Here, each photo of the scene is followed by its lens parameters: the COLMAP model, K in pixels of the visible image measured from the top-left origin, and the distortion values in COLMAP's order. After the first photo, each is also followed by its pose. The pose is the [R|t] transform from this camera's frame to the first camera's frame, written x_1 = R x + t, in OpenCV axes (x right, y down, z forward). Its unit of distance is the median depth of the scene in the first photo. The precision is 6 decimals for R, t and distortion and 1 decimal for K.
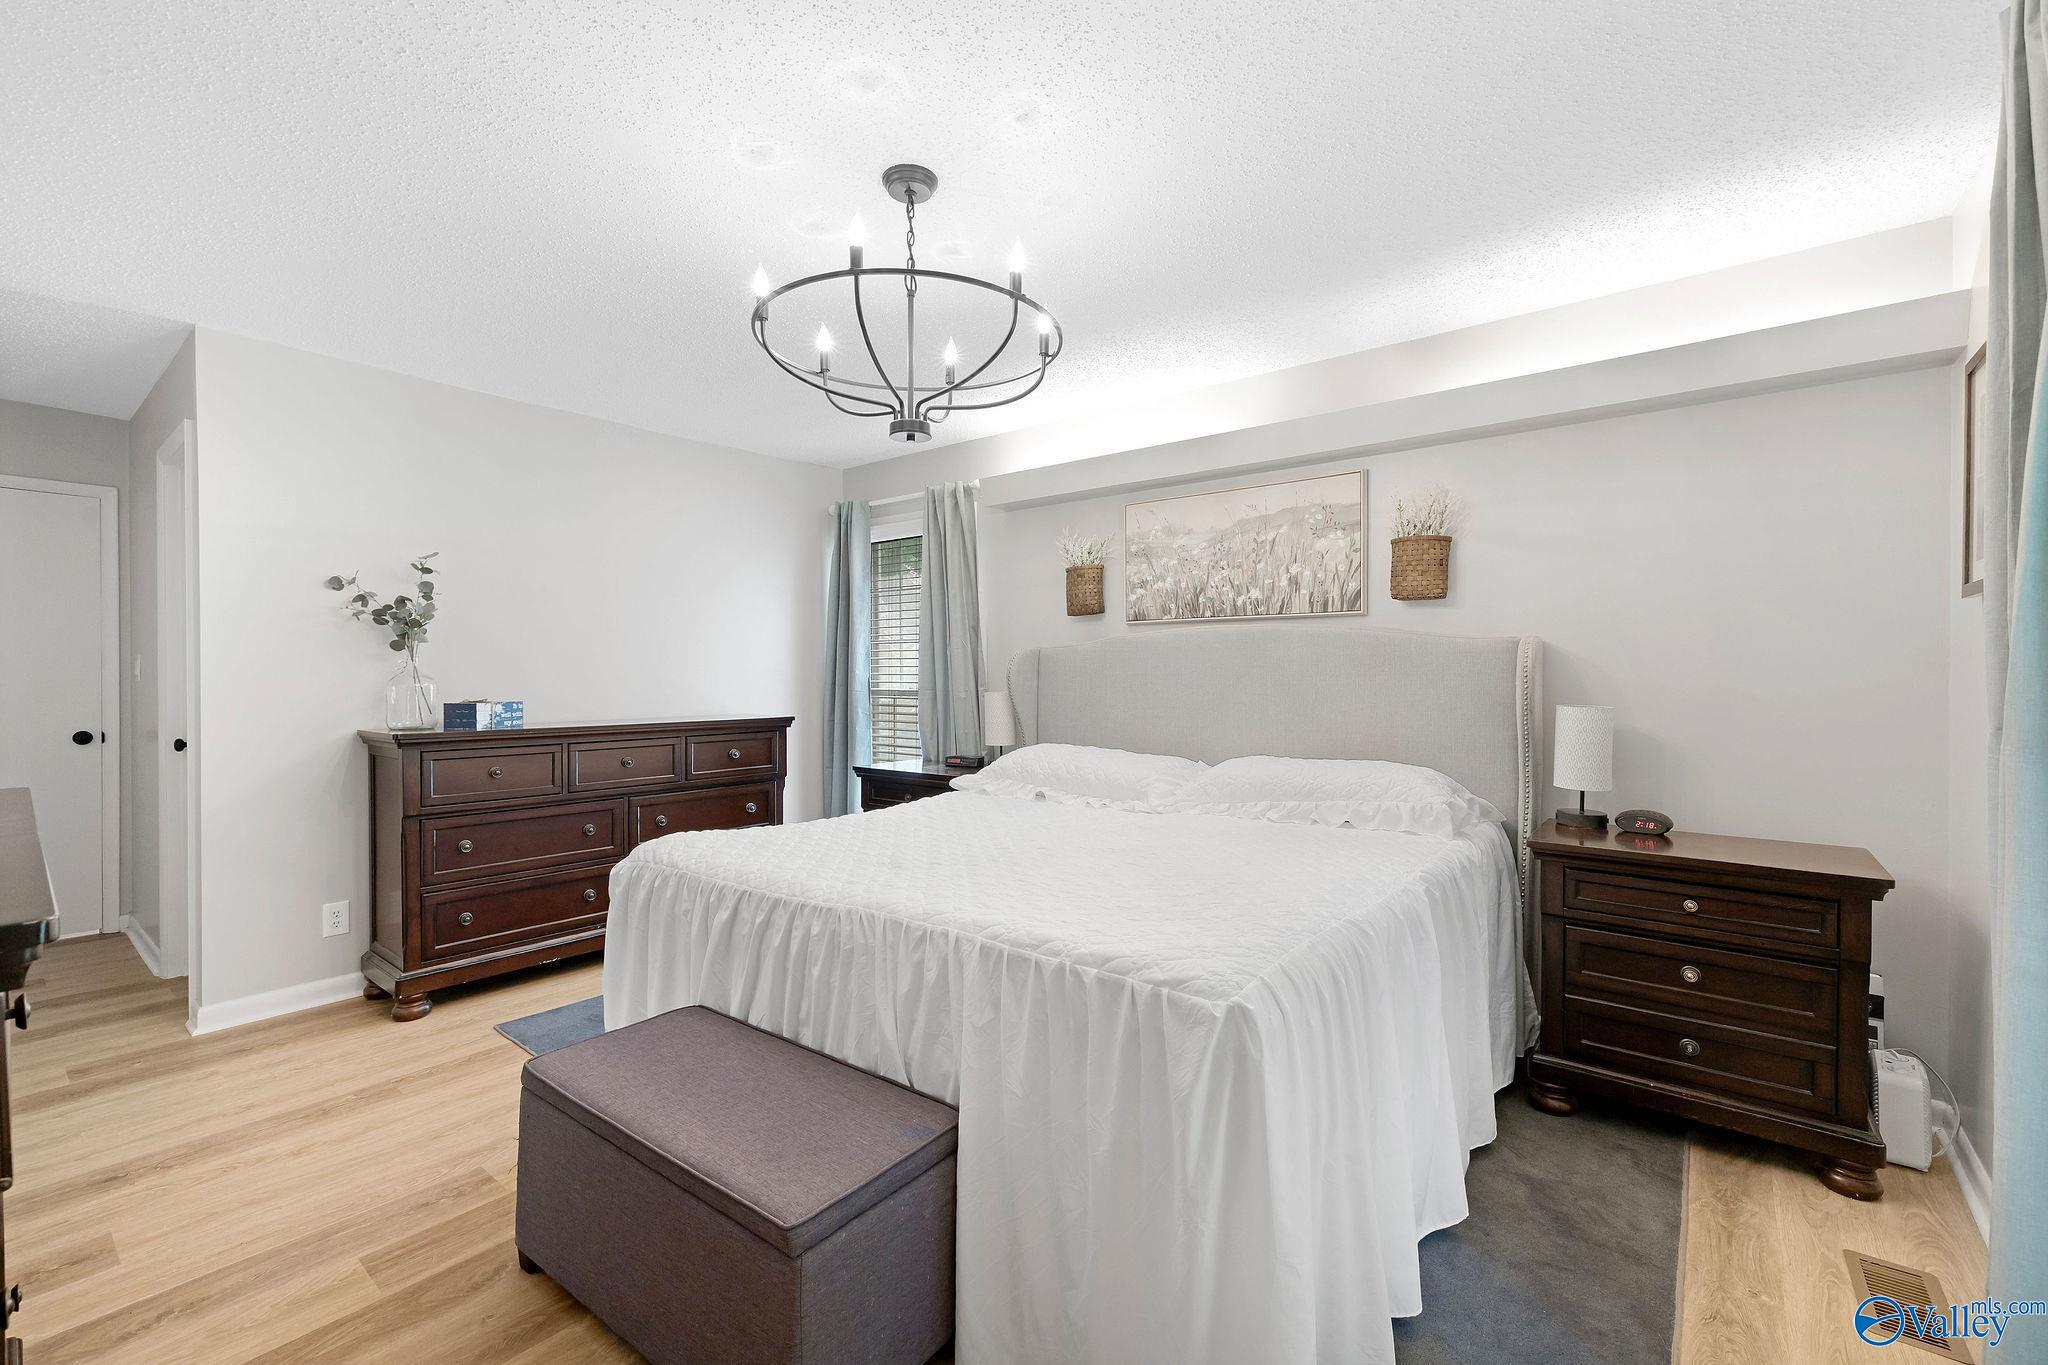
lens RADIAL K [[866.3, 0, 1036.2], [0, 866.3, 681.6], [0, 0, 1]] dist [-0.010249, -0.000325]
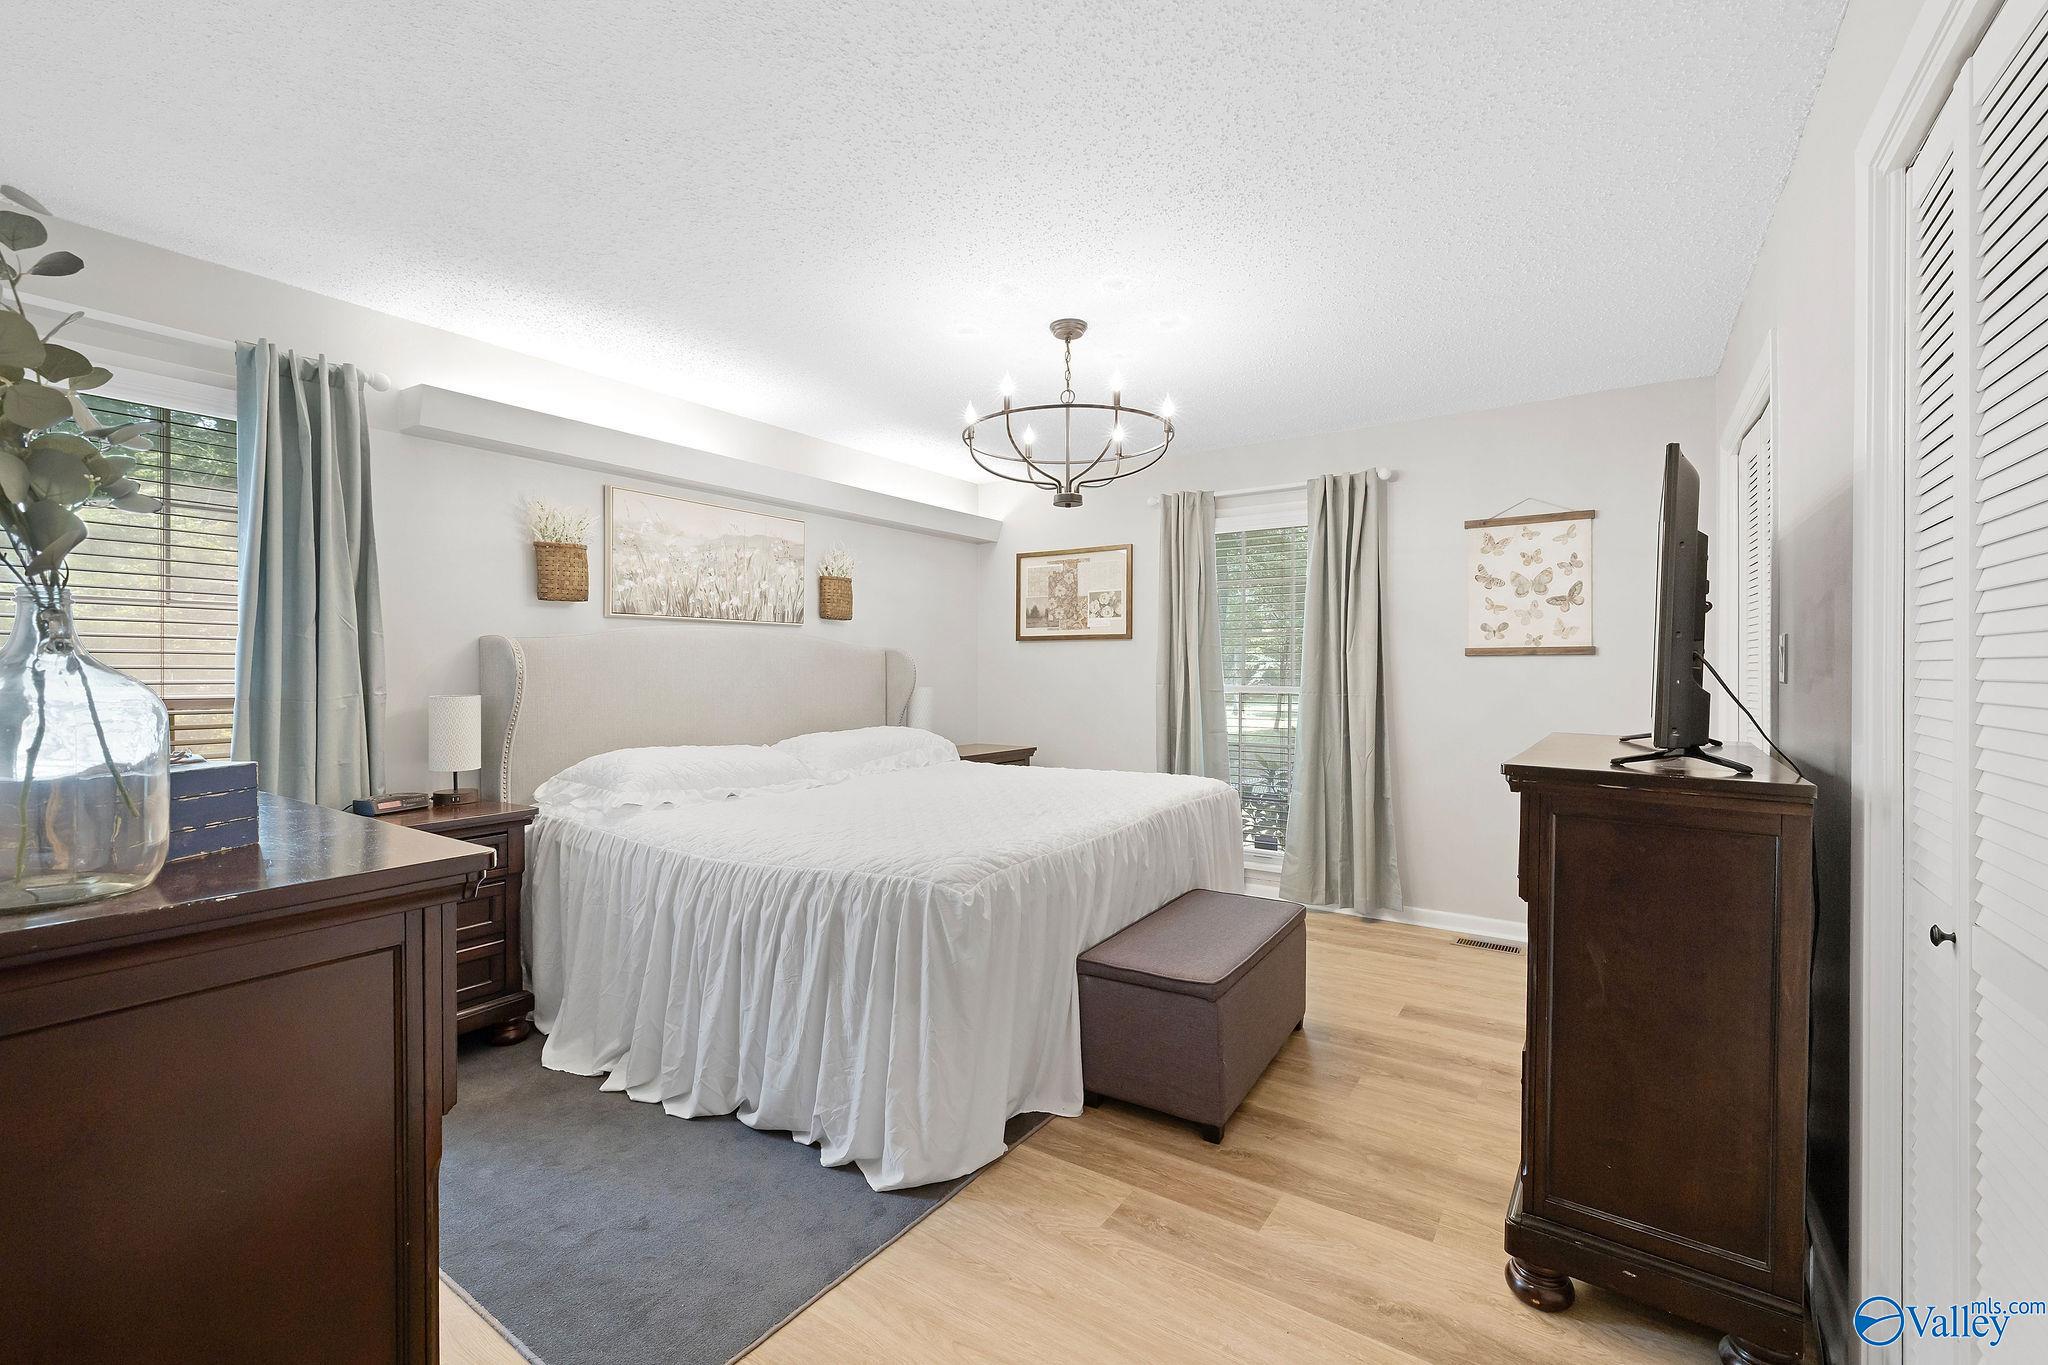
lens RADIAL K [[866.3, 0, 1019.8], [0, 866.3, 671.7], [0, 0, 1]] dist [-0.010249, -0.000325]
pose [[-0.062490, -0.002320, 0.998043, -0.928658], [0.006572, 0.999975, 0.002736, -0.007394], [-0.998024, 0.006731, -0.062473, 0.688547]]
